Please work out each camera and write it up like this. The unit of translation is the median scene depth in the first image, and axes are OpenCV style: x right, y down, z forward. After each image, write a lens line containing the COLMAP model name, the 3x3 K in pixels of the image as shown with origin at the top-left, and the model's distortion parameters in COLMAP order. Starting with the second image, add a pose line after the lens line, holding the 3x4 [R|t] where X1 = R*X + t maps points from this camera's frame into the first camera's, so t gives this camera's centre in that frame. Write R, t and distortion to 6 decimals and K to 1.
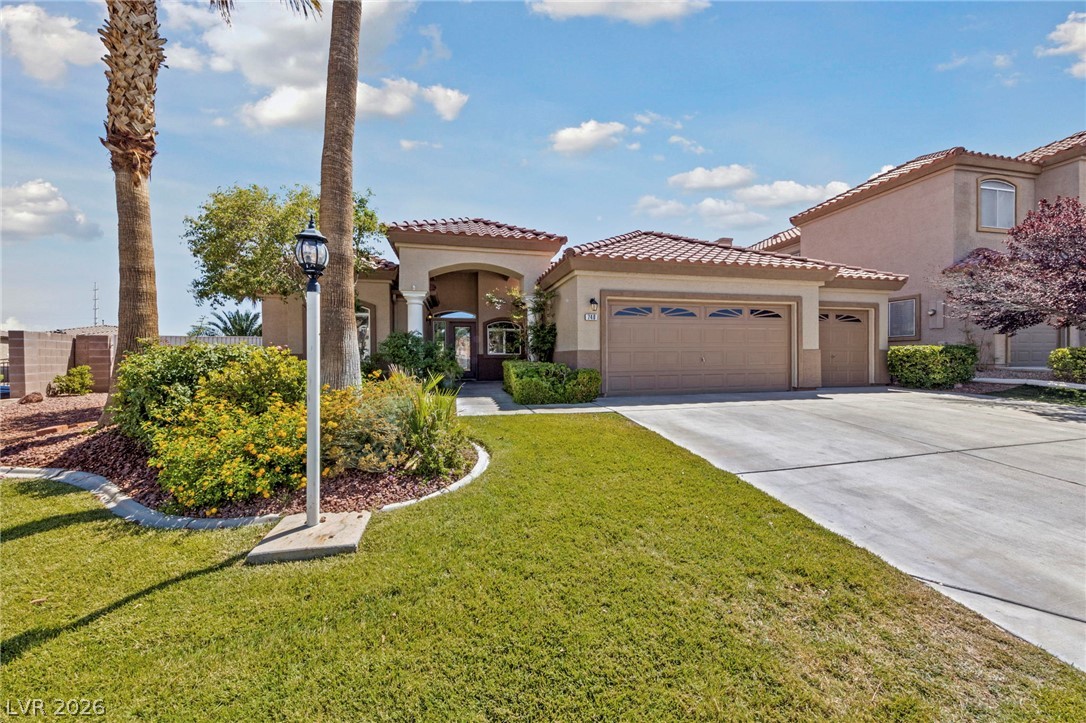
lens RADIAL K [[352.3, 0, 542.1], [0, 352.3, 354.9], [0, 0, 1]] dist [0.005279, -0.000335]
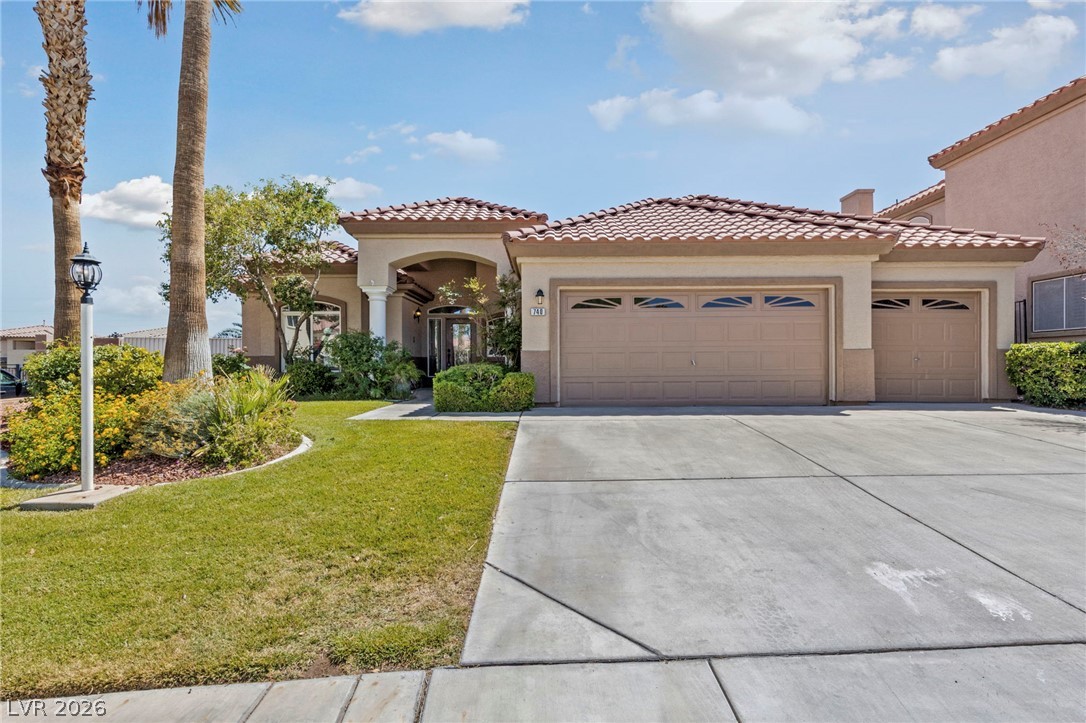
lens RADIAL K [[464.8, 0, 551.1], [0, 464.8, 356.6], [0, 0, 1]] dist [0.006656, -0.000889]
pose [[0.977322, -0.000267, -0.211759, 0.402334], [-0.000462, 0.999994, -0.003391, 0.004298], [0.211759, 0.003412, 0.977316, -0.082314]]
